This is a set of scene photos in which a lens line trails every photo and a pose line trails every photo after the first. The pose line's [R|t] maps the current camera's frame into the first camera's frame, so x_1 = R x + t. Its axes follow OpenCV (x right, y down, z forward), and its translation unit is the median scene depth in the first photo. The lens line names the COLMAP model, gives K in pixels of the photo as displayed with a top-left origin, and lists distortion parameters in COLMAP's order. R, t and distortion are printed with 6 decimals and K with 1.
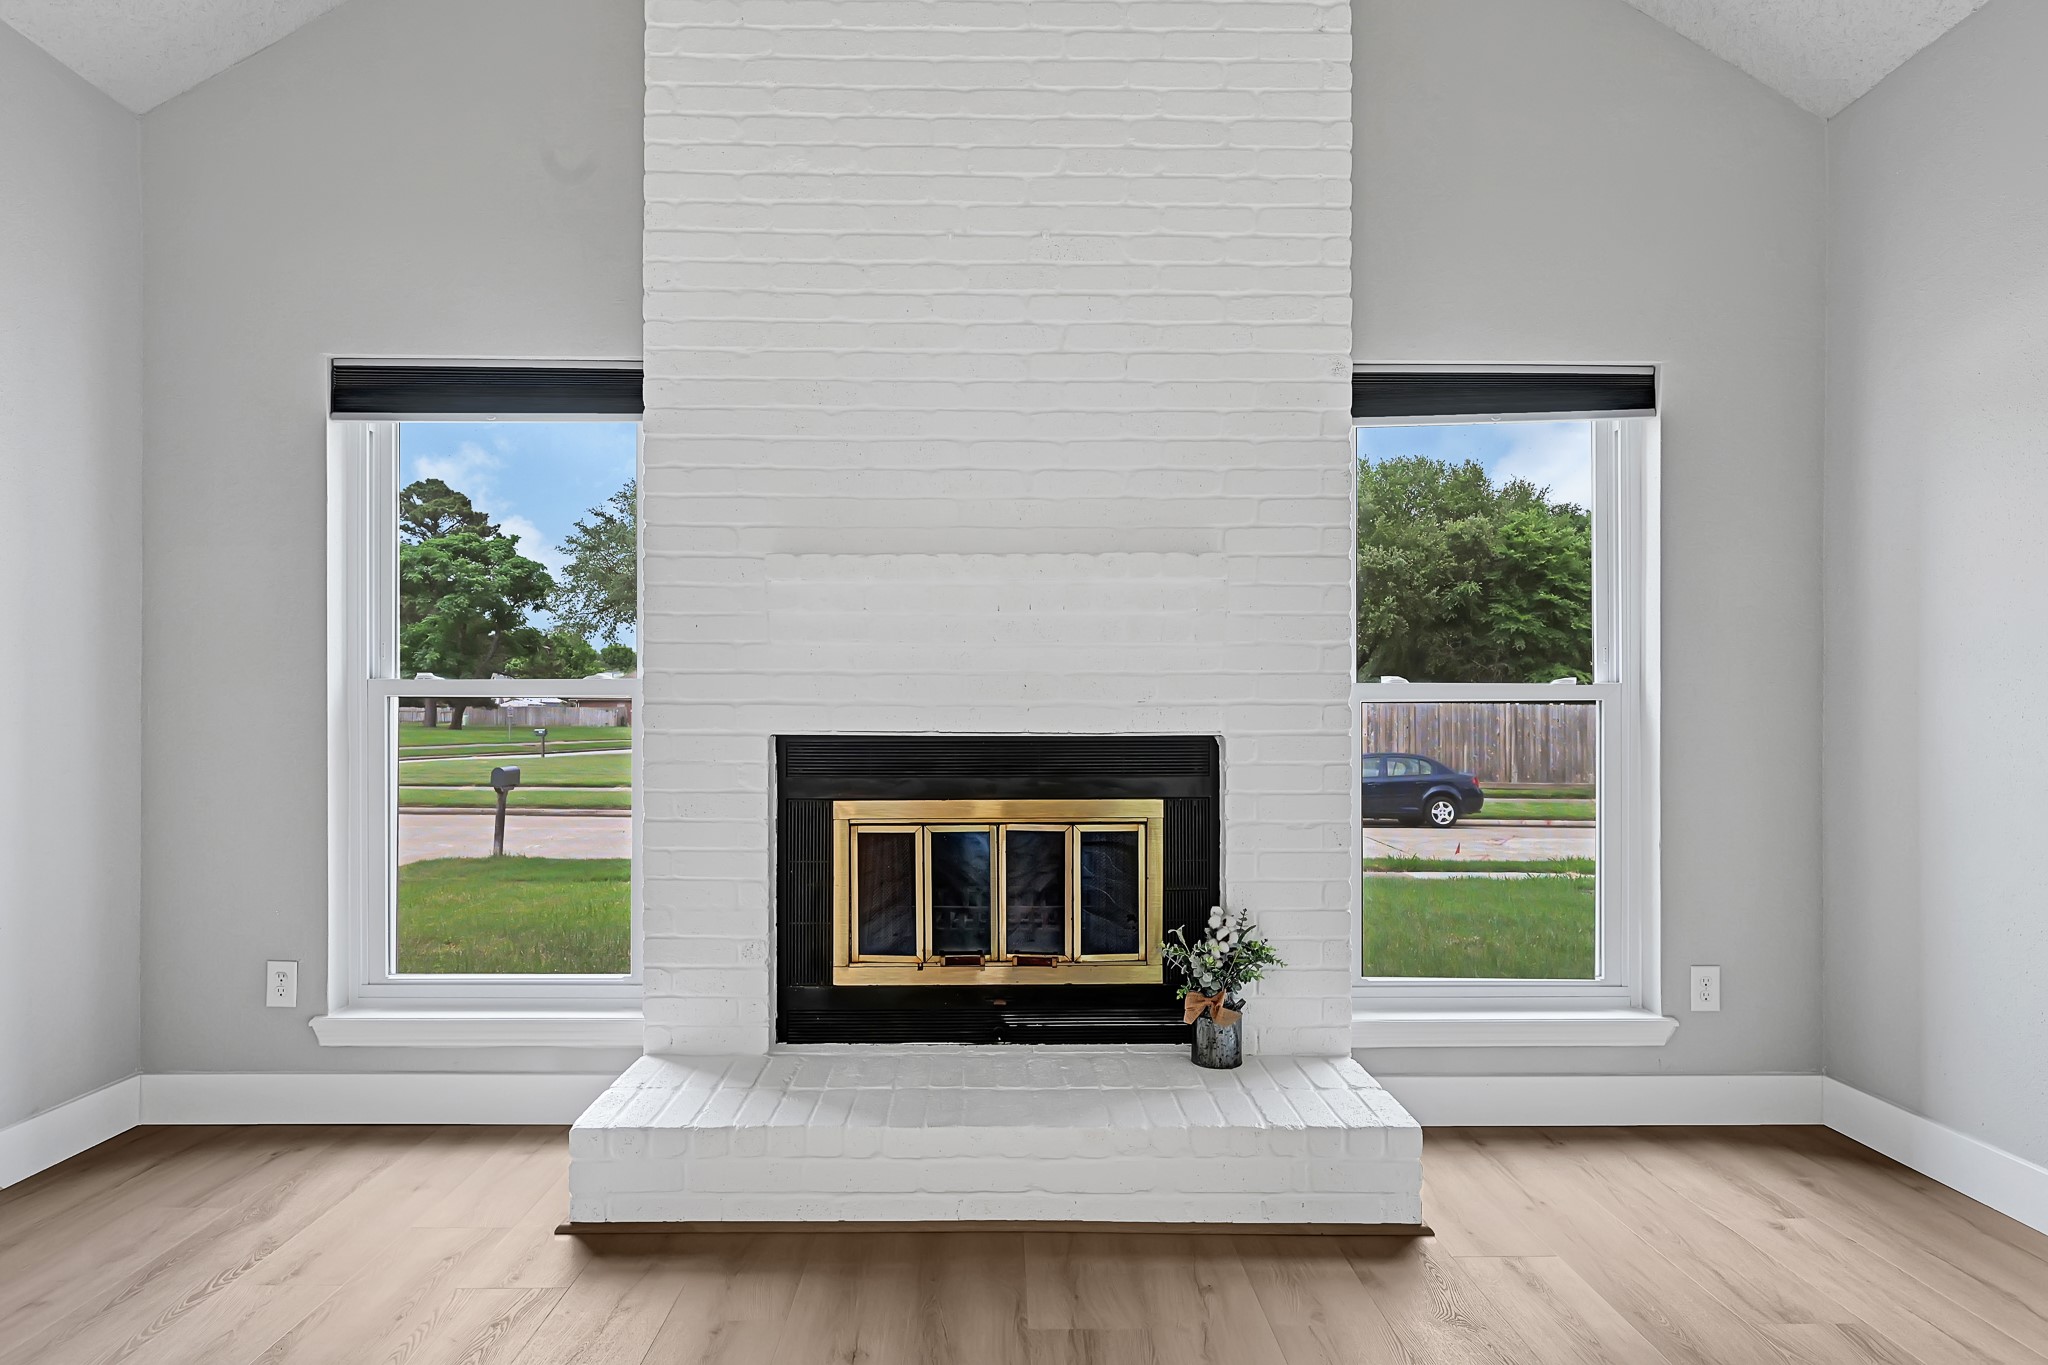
lens RADIAL K [[1184.5, 0, 1026.4], [0, 1184.5, 713.9], [0, 0, 1]] dist [0.003411, 0.000409]
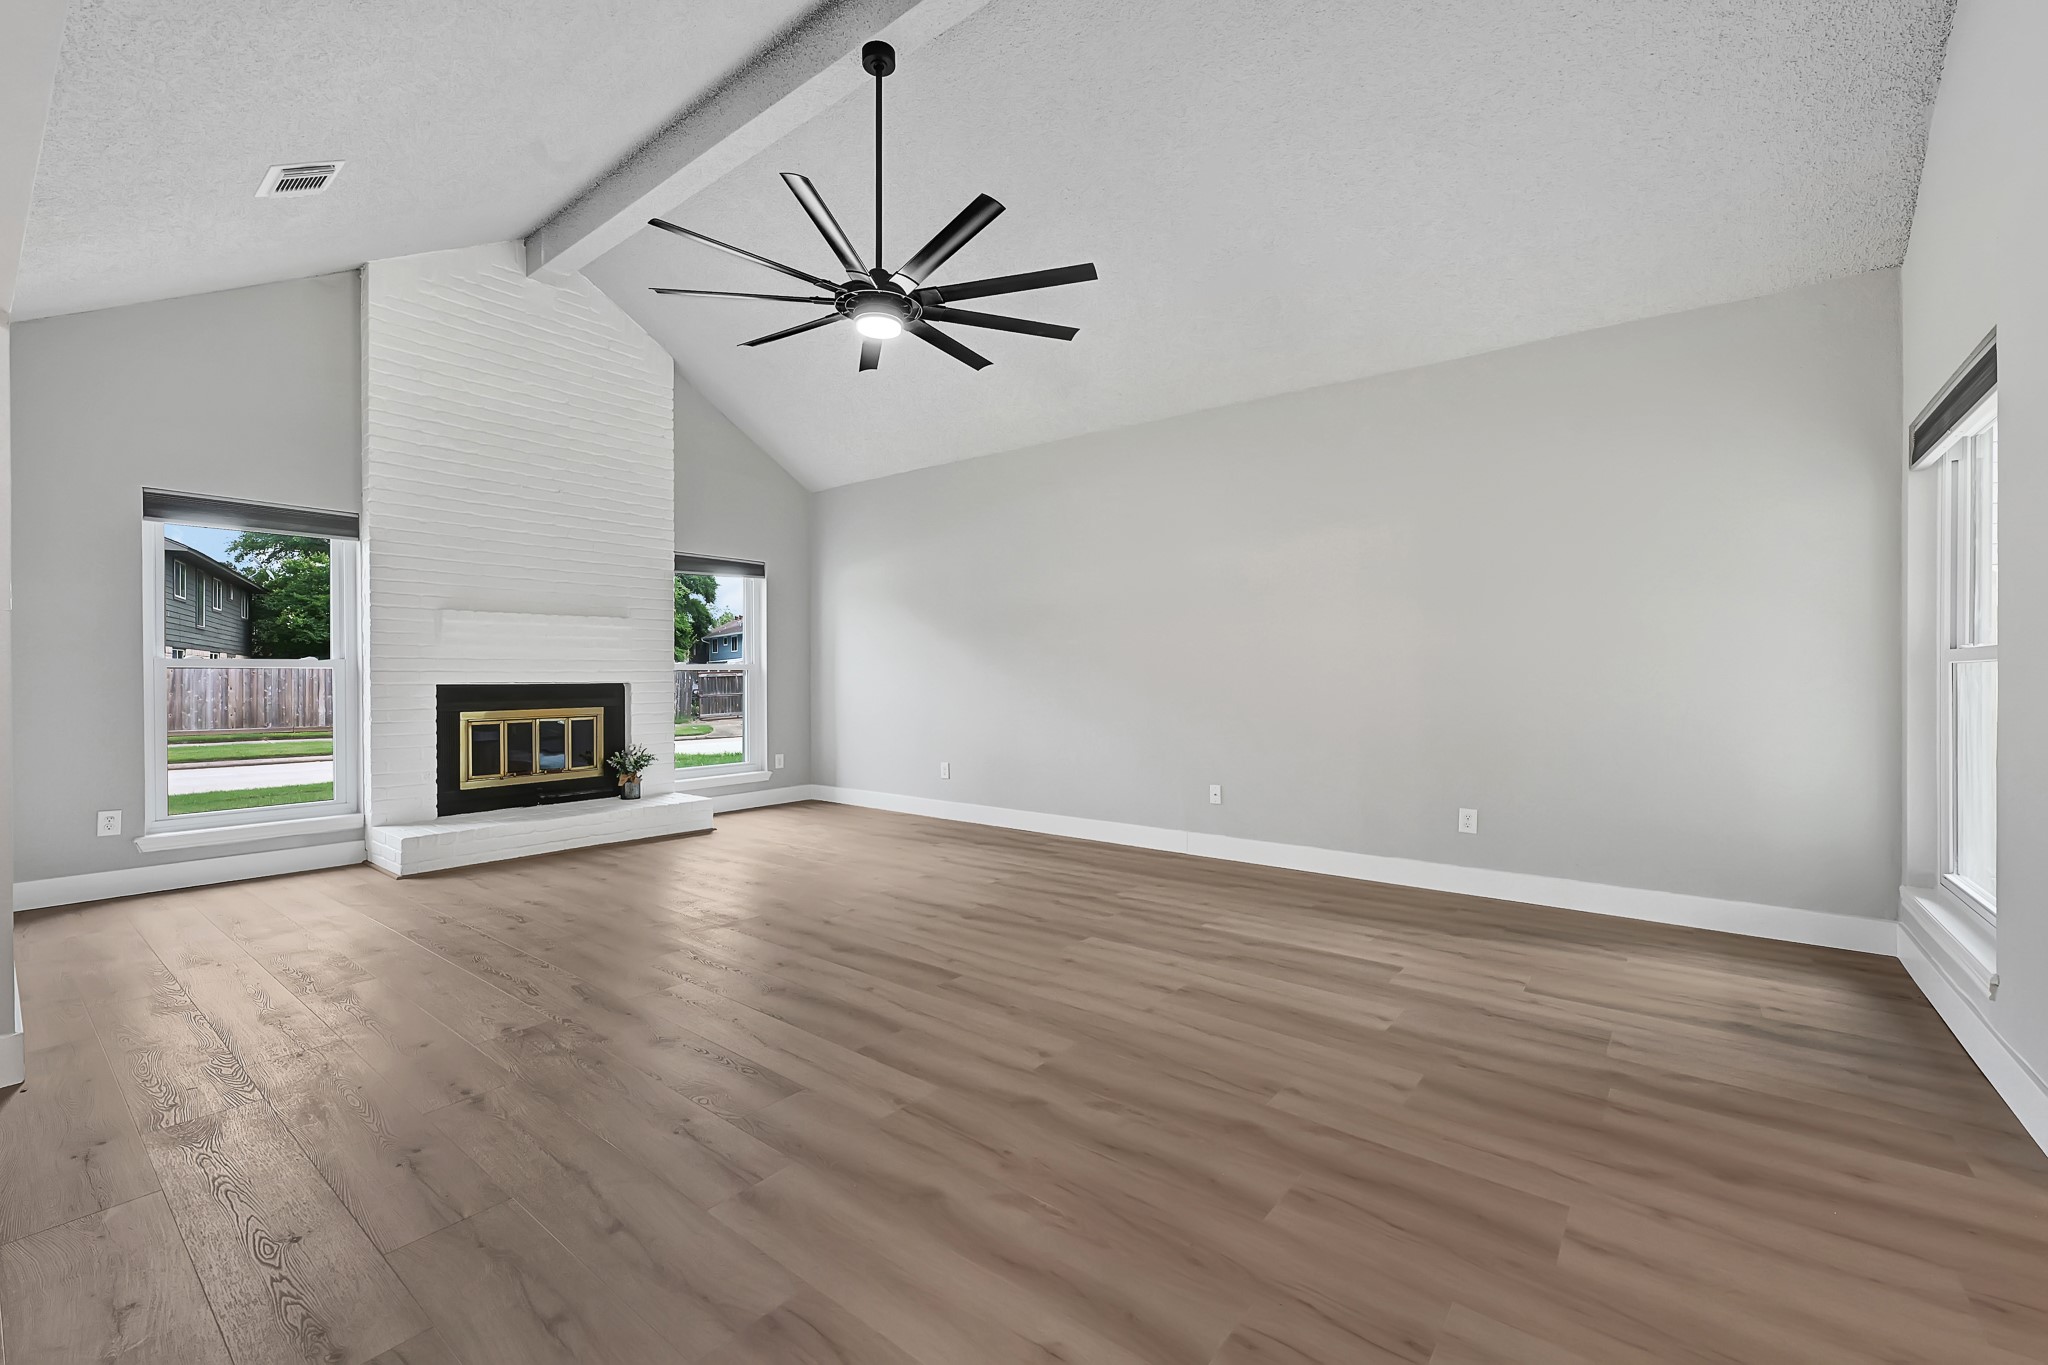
lens RADIAL K [[837.6, 0, 1029.2], [0, 837.6, 681.2], [0, 0, 1]] dist [-0.000238, -0.001032]
pose [[0.641093, -0.009441, 0.767405, -0.718710], [-0.000711, 0.999917, 0.012895, -0.011134], [-0.767463, -0.008813, 0.641033, -0.949341]]
